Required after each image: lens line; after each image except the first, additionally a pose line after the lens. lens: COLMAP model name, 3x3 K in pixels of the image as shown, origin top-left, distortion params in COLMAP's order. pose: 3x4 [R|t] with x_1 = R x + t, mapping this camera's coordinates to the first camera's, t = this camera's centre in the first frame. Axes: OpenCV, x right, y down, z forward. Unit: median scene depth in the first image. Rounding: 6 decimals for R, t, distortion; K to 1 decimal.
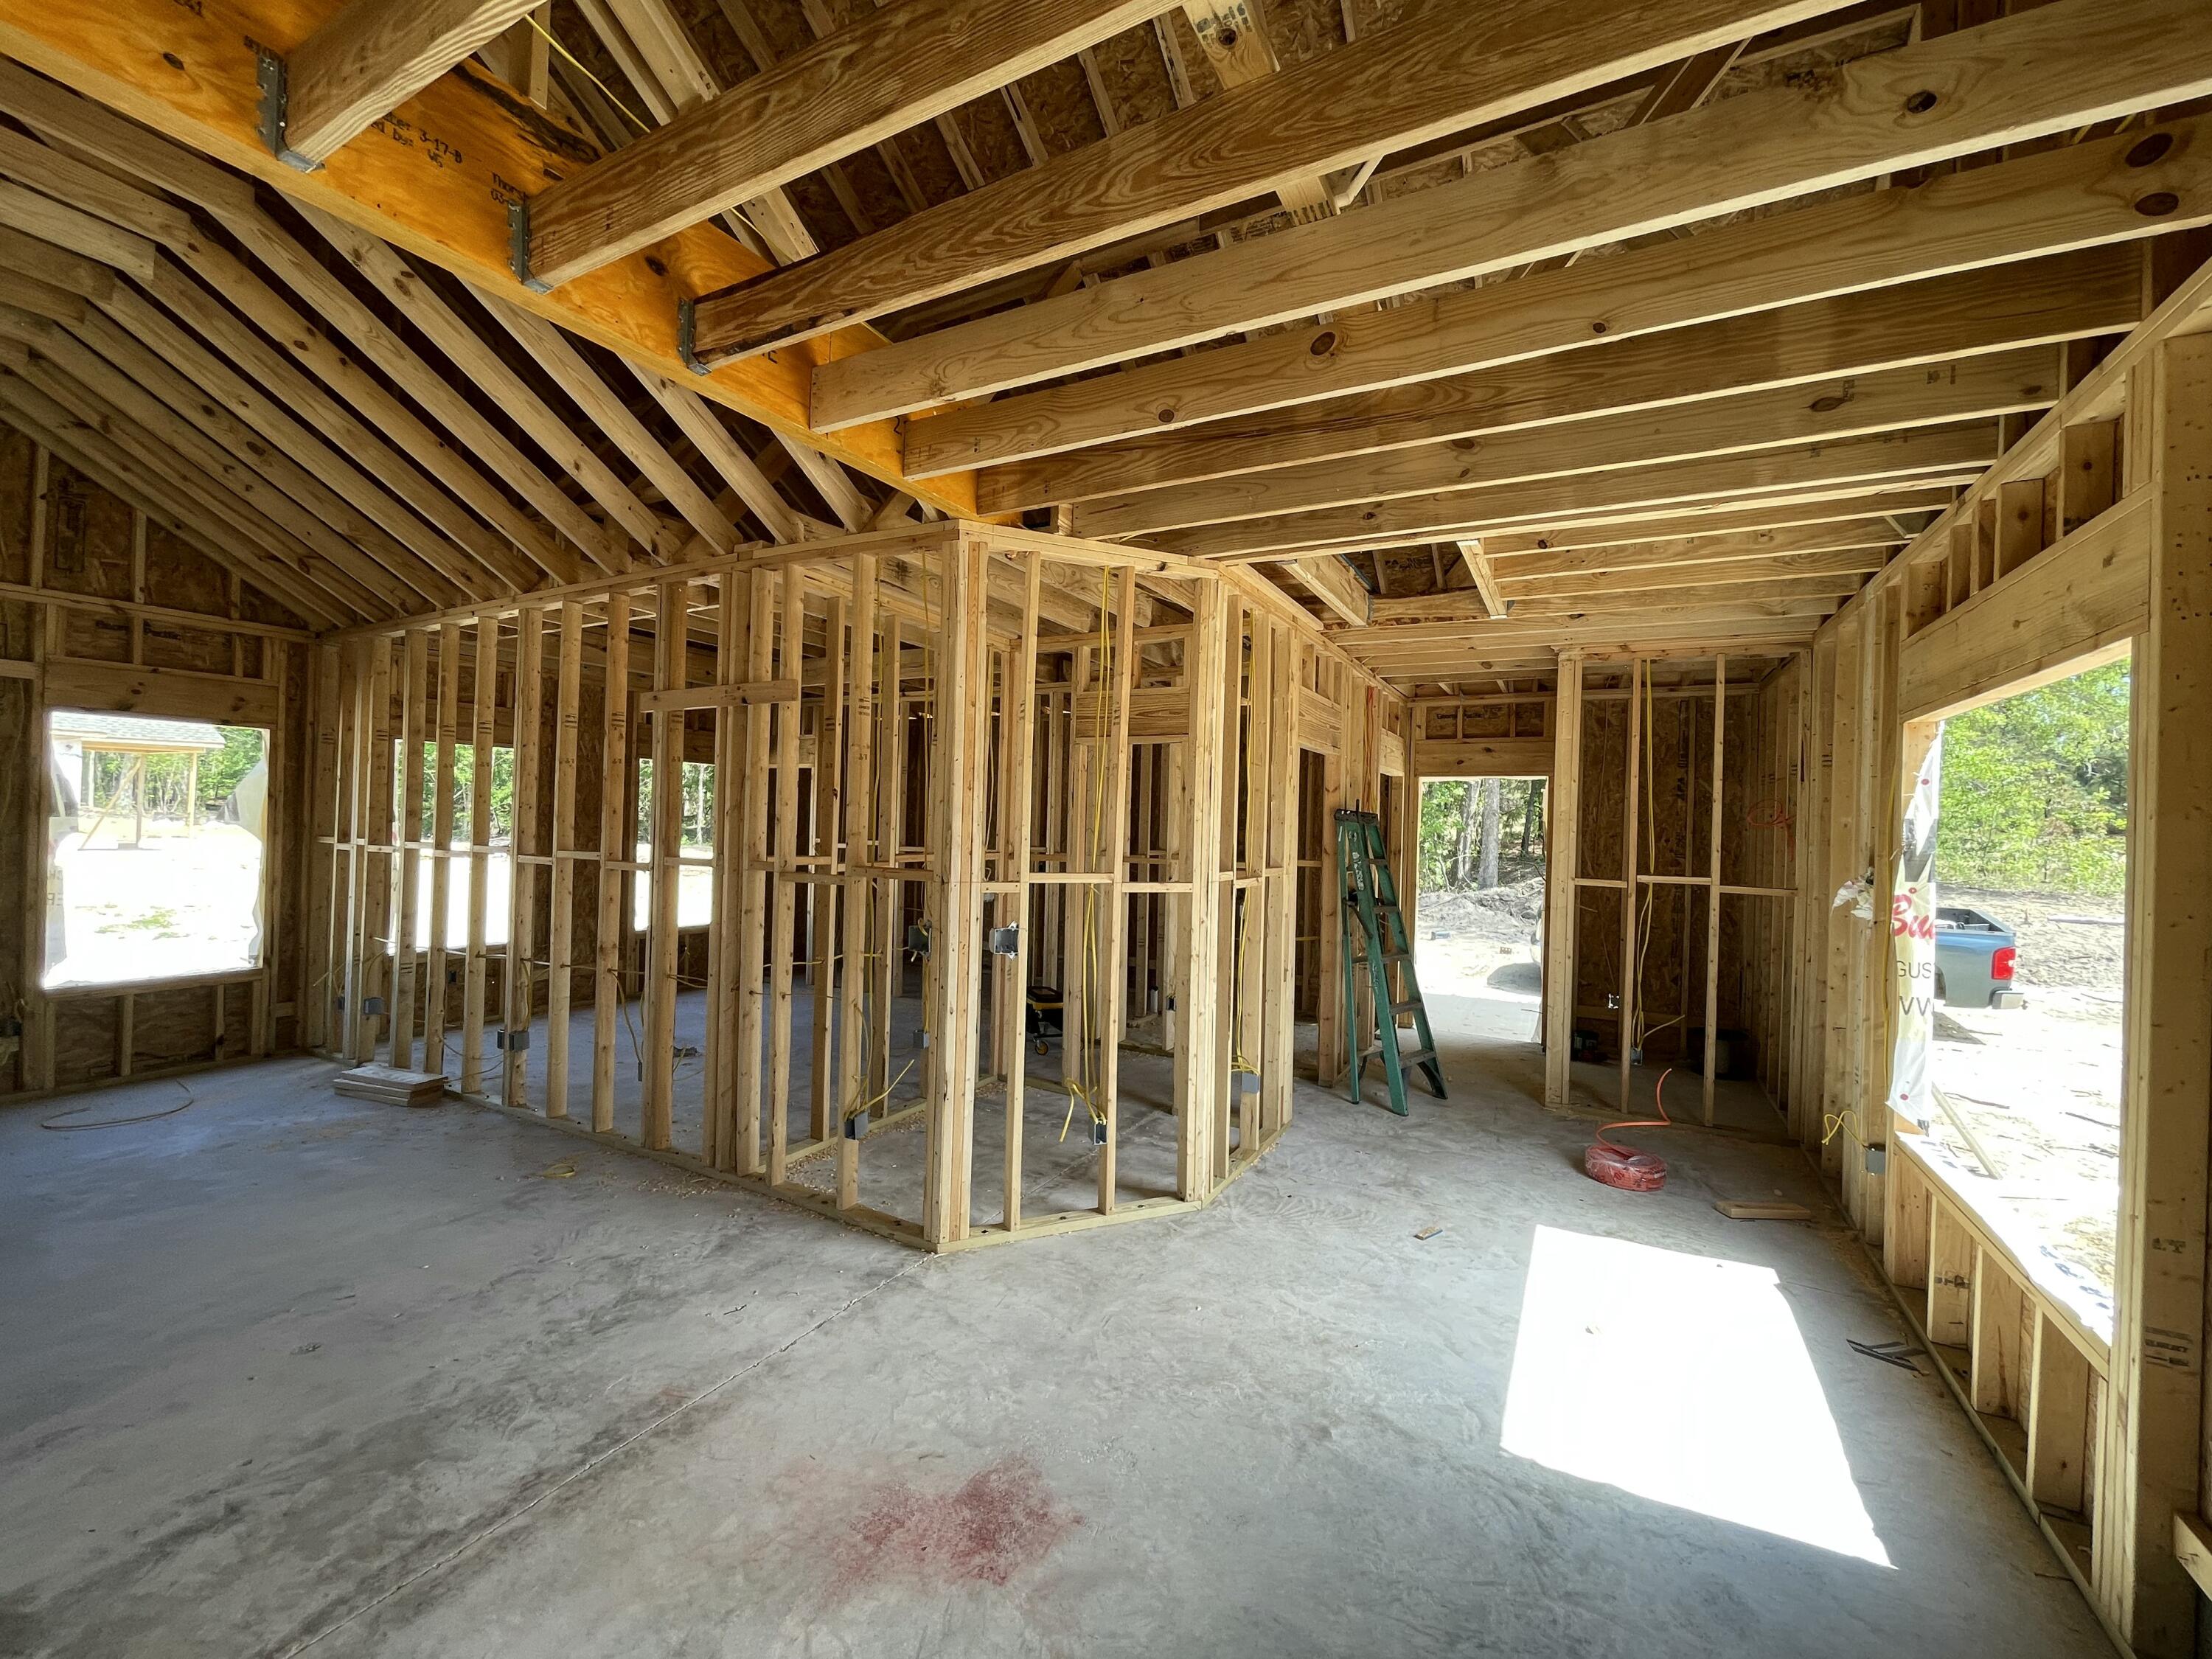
lens RADIAL K [[902.1, 0, 1099.8], [0, 902.1, 824.0], [0, 0, 1]] dist [-0.002419, 0.000340]
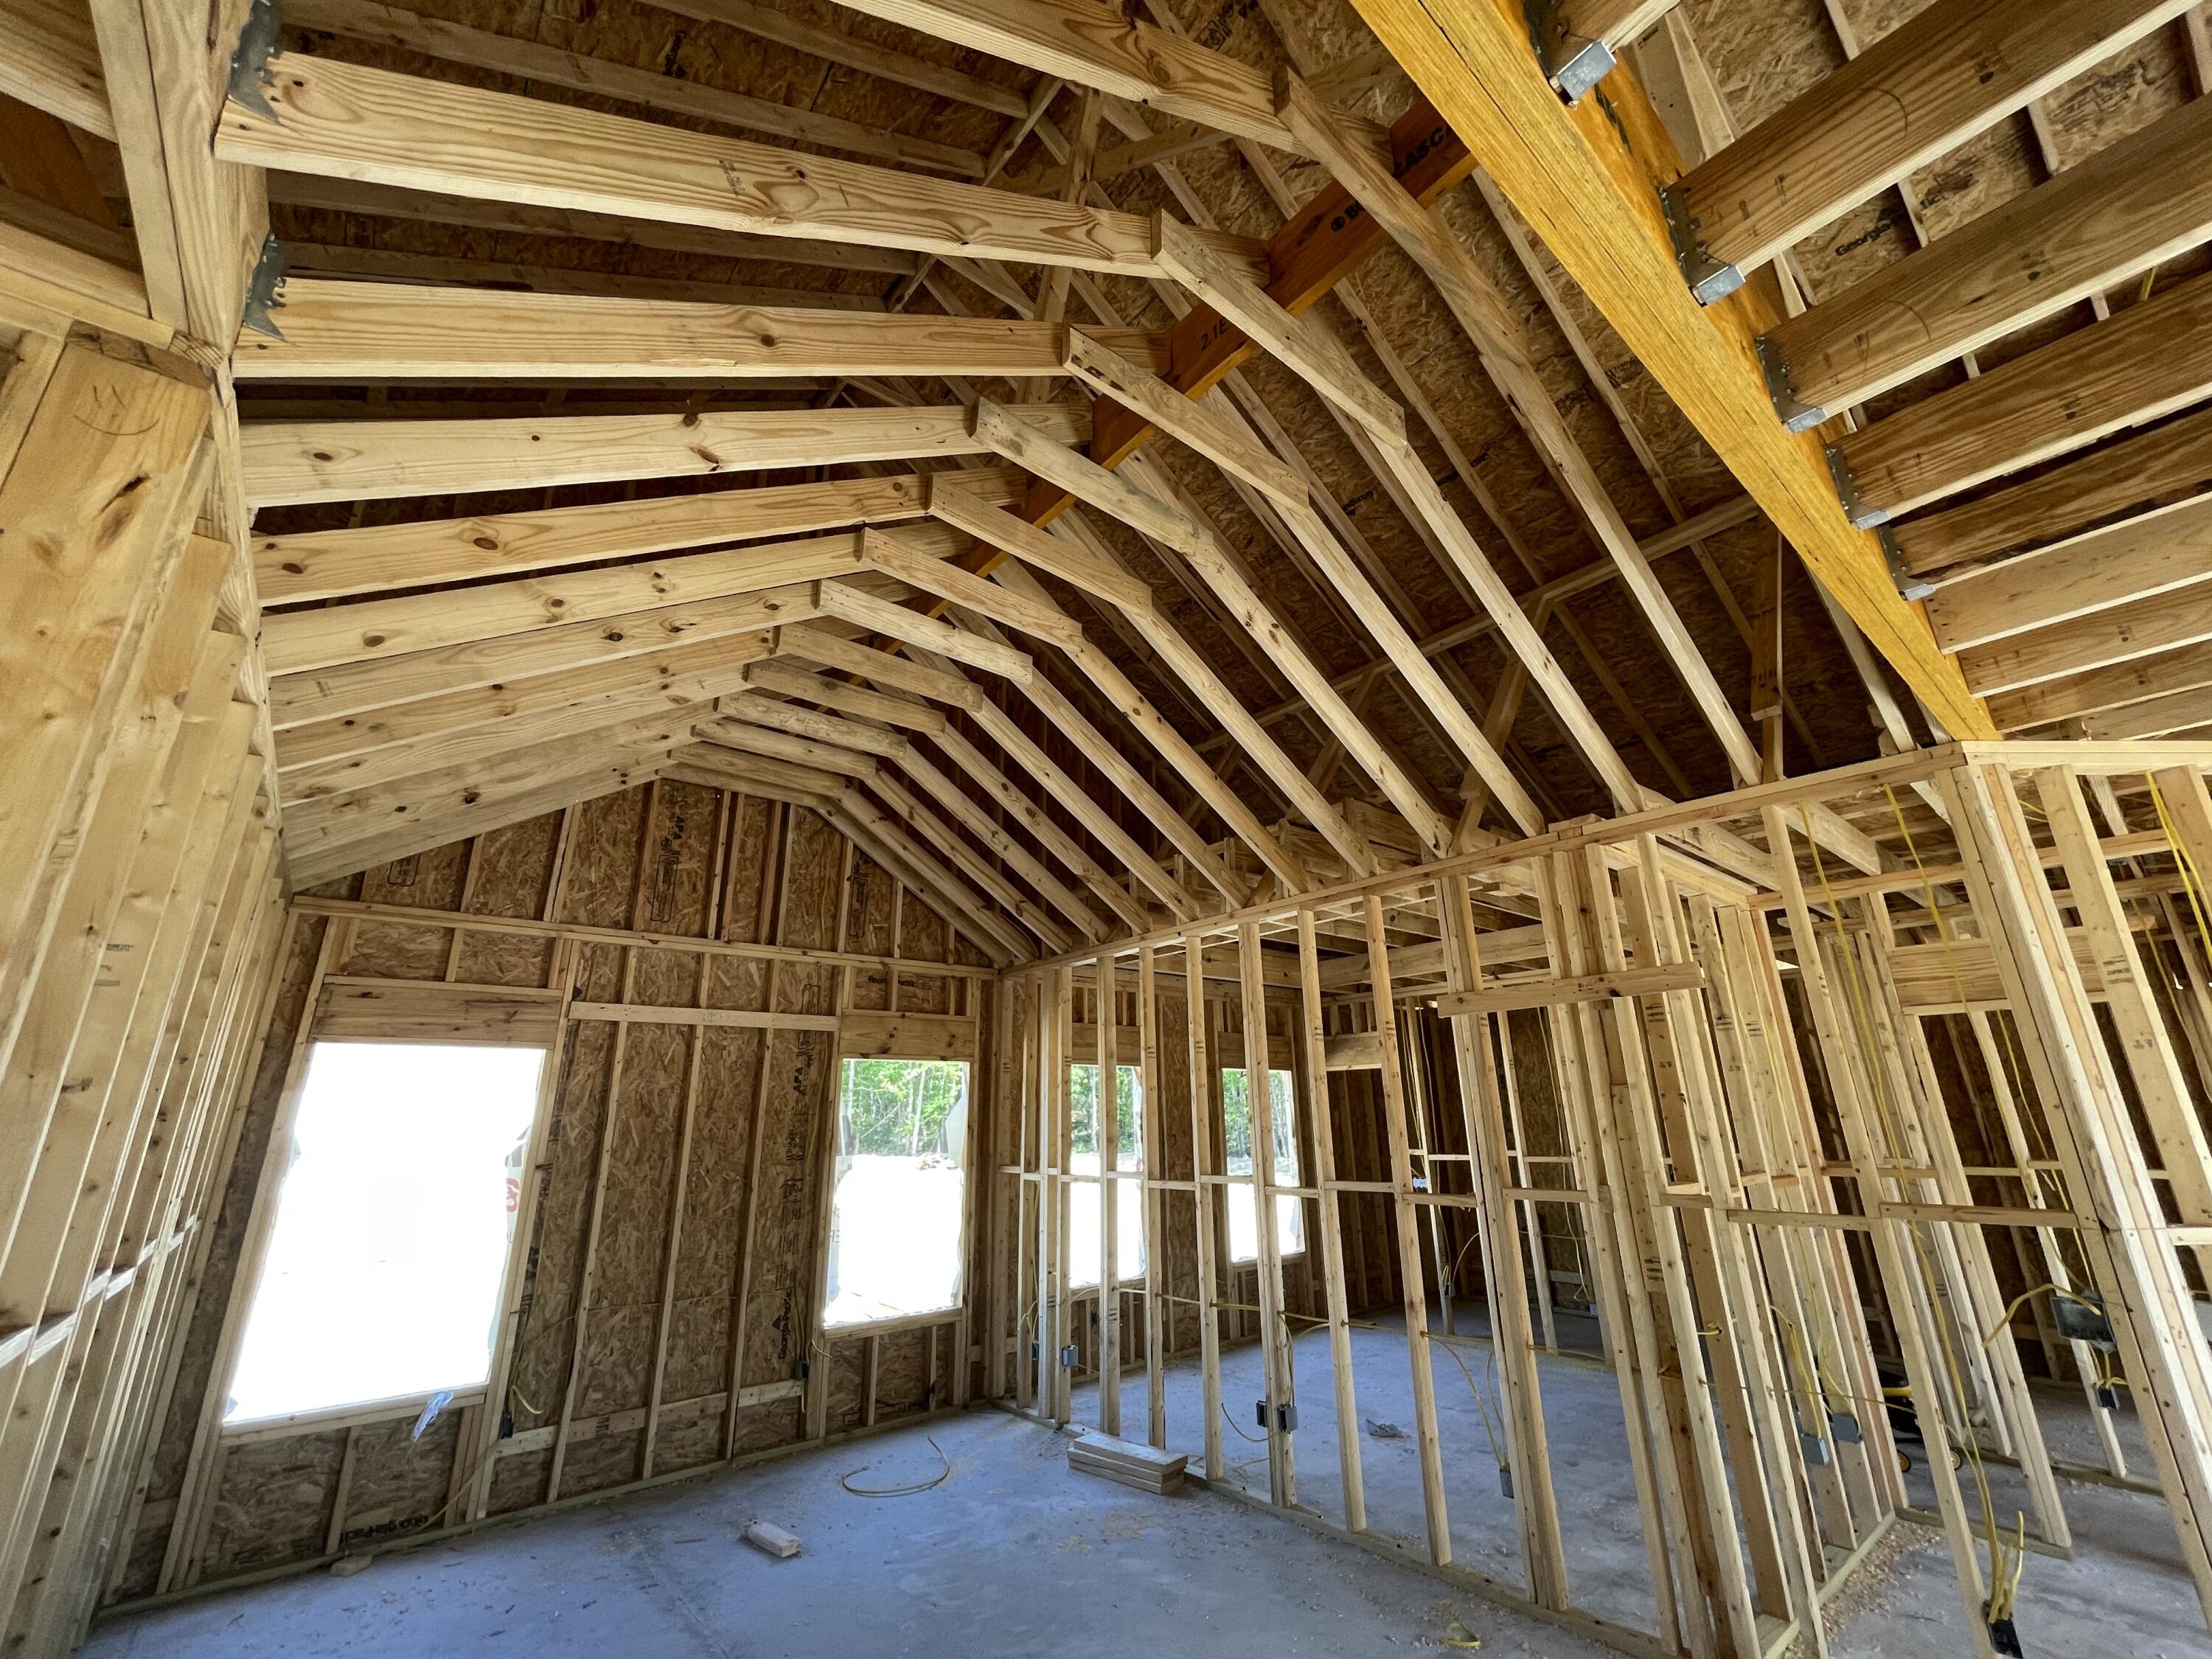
lens RADIAL K [[902.1, 0, 1099.8], [0, 902.1, 824.0], [0, 0, 1]] dist [-0.002419, 0.000340]
pose [[0.927576, -0.153159, -0.340801, -0.407639], [0.039168, 0.946957, -0.318966, -0.027042], [0.371576, 0.282516, 0.884373, 0.013495]]
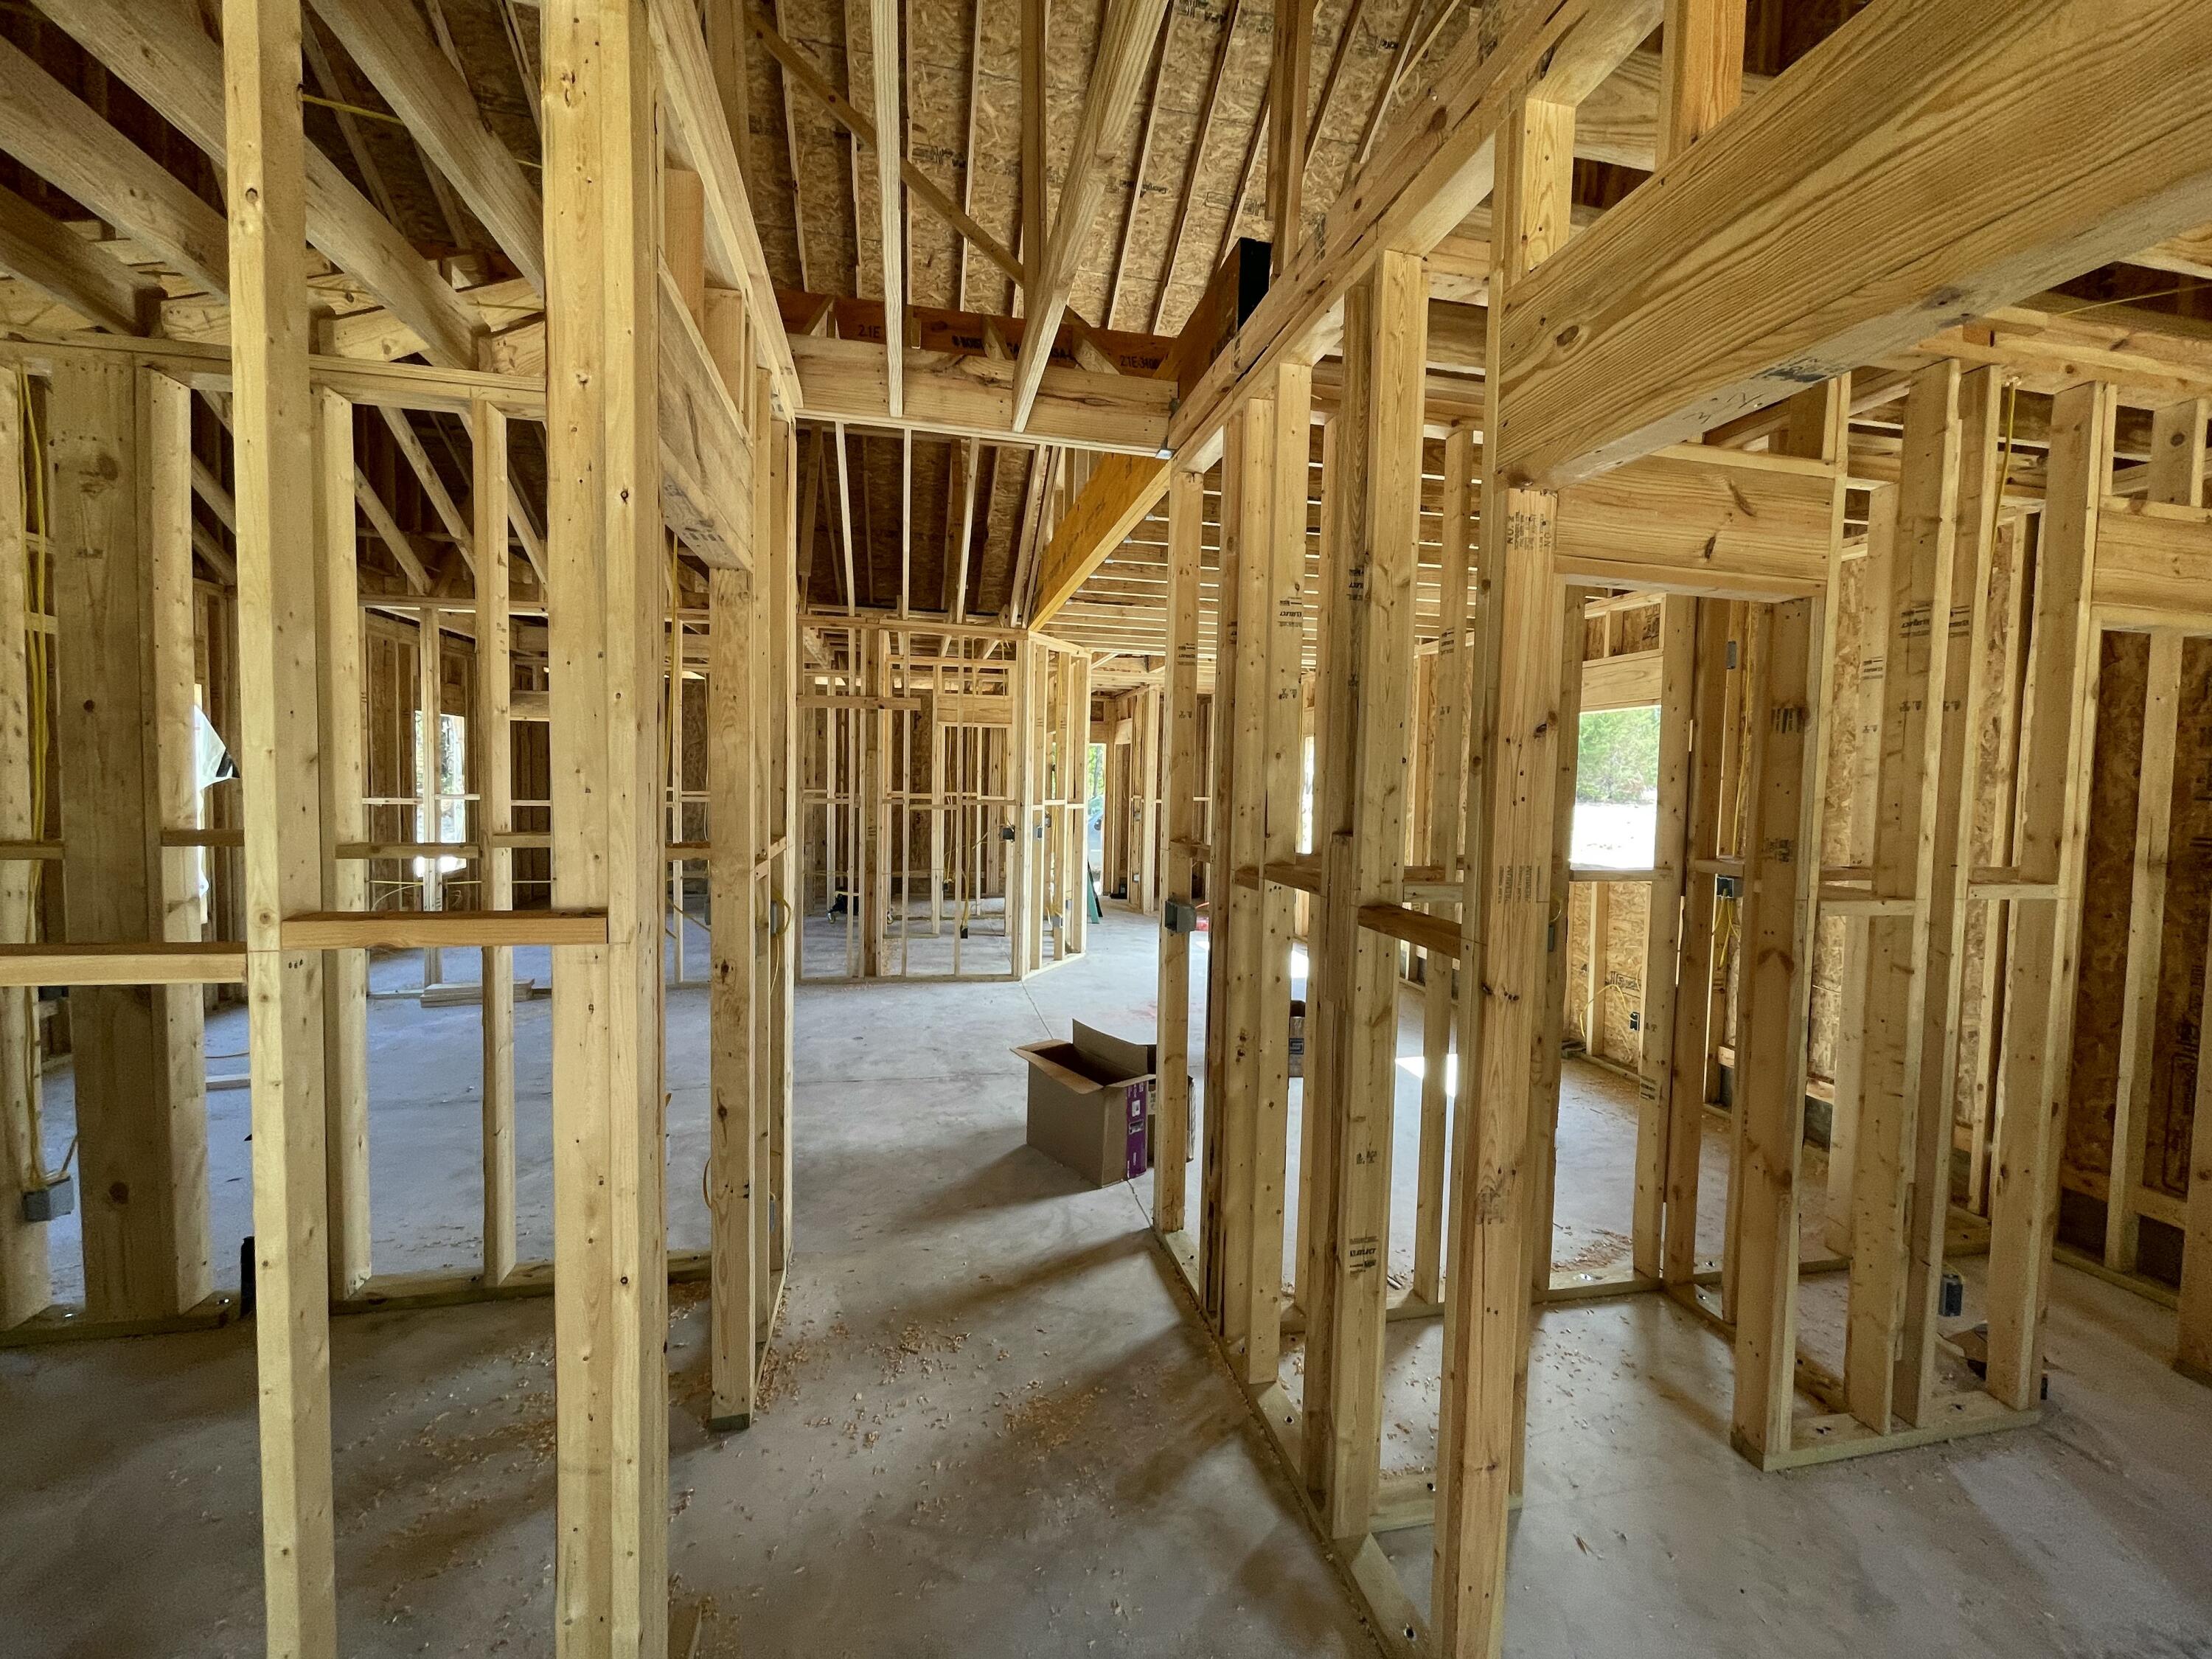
lens RADIAL K [[902.1, 0, 1099.8], [0, 902.1, 824.0], [0, 0, 1]] dist [-0.002419, 0.000340]
pose [[0.756678, -0.043561, 0.652335, -0.935784], [-0.001744, 0.997640, 0.068643, -0.023874], [-0.653786, -0.053078, 0.754816, -0.467782]]
